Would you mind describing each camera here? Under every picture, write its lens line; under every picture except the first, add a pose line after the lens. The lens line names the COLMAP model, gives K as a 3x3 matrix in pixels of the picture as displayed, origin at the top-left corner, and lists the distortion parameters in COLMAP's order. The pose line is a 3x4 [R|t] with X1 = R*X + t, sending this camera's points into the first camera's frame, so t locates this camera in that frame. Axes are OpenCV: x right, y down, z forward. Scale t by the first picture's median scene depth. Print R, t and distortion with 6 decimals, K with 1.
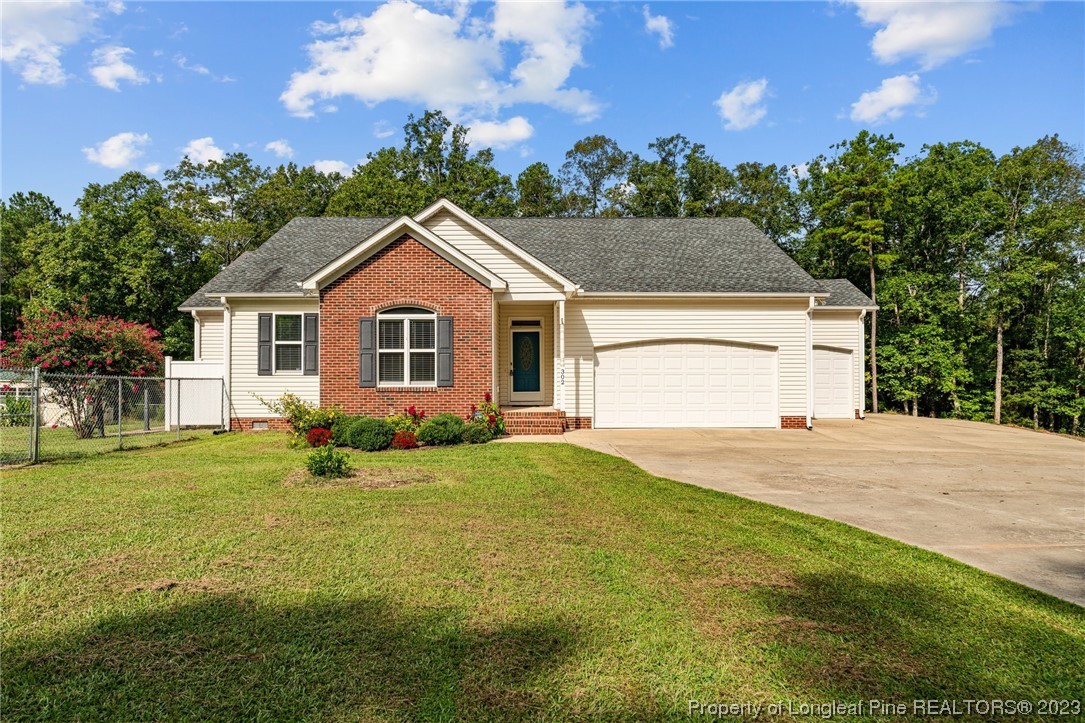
lens RADIAL K [[716.2, 0, 542.5], [0, 716.2, 361.5], [0, 0, 1]] dist [-0.002580, 0.000828]
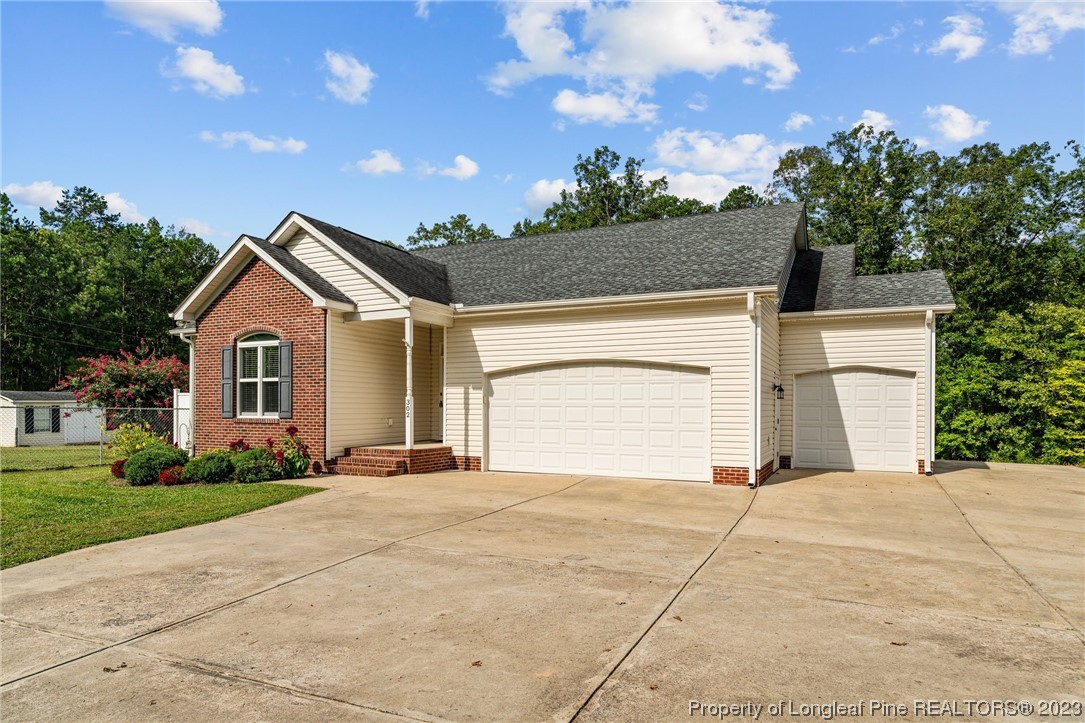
lens RADIAL K [[644.5, 0, 549.7], [0, 644.5, 406.7], [0, 0, 1]] dist [-0.004859, -0.000536]
pose [[0.895819, 0.003688, -0.444404, 0.475733], [0.003331, 0.999882, 0.015013, 0.007905], [0.444407, -0.014930, 0.895700, 0.365839]]
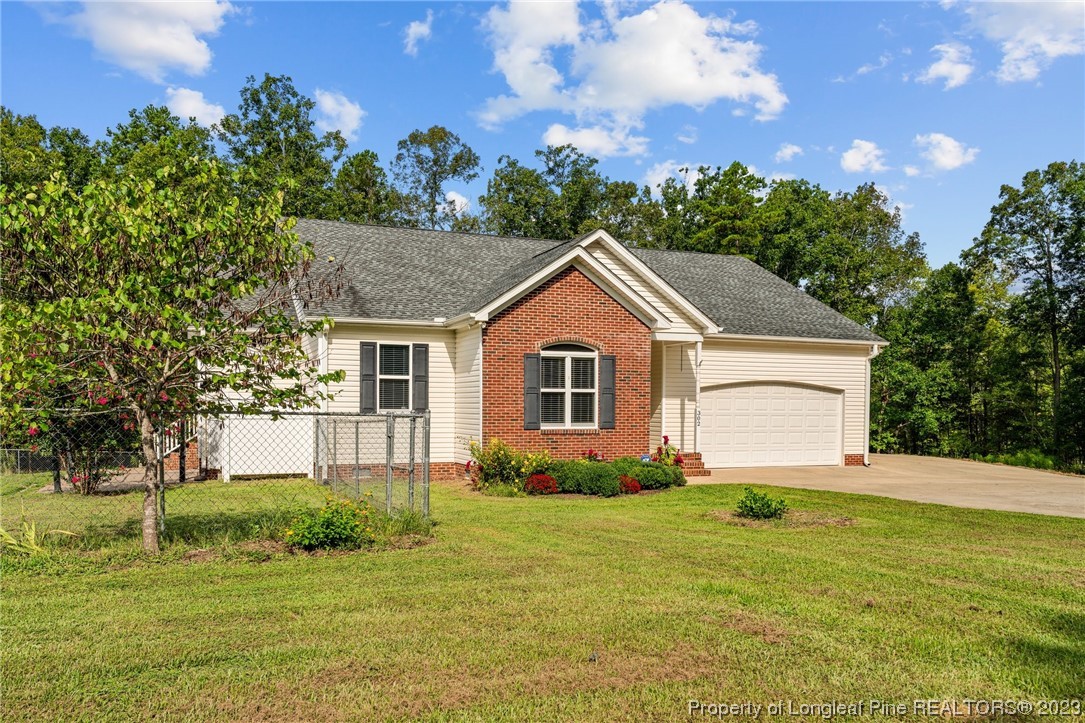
lens RADIAL K [[855.9, 0, 548.5], [0, 855.9, 422.5], [0, 0, 1]] dist [0.004195, 0.001411]
pose [[0.929962, 0.000800, 0.367656, -0.561702], [-0.015748, 0.999167, 0.037658, -0.013424], [-0.367319, -0.040811, 0.929199, -0.031878]]
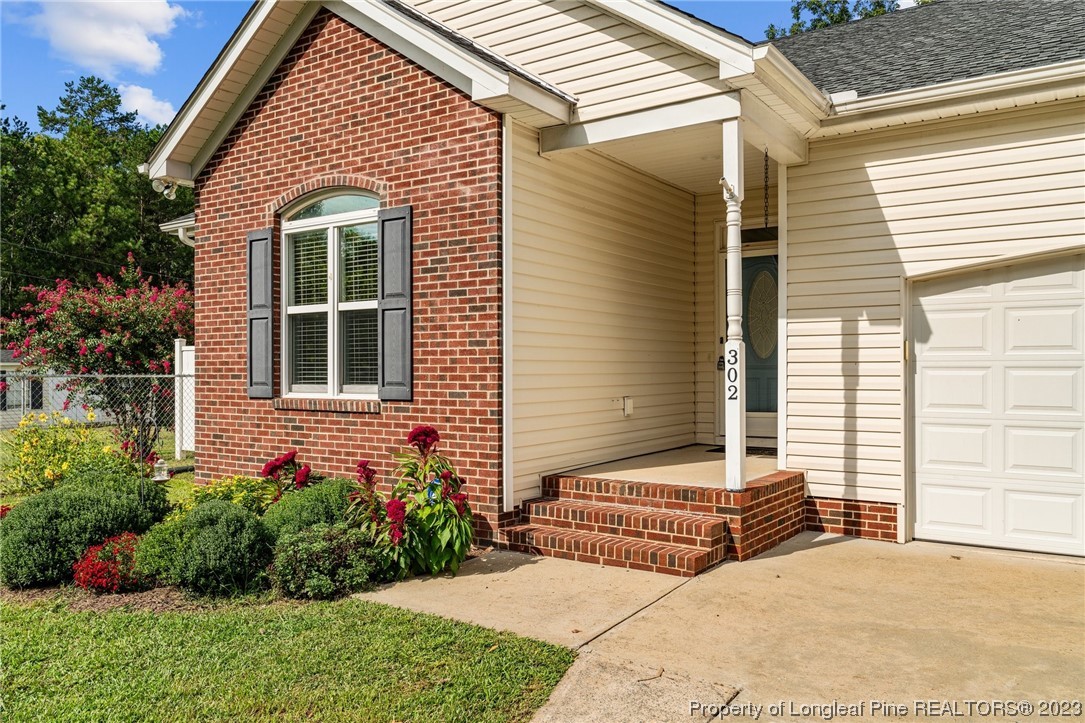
lens RADIAL K [[822.2, 0, 544.2], [0, 822.2, 368.0], [0, 0, 1]] dist [0.003985, 0.000494]
pose [[0.818906, -0.000800, -0.573927, 0.148626], [0.010719, 0.999846, 0.013902, 0.011895], [0.573827, -0.017536, 0.818789, 0.622998]]
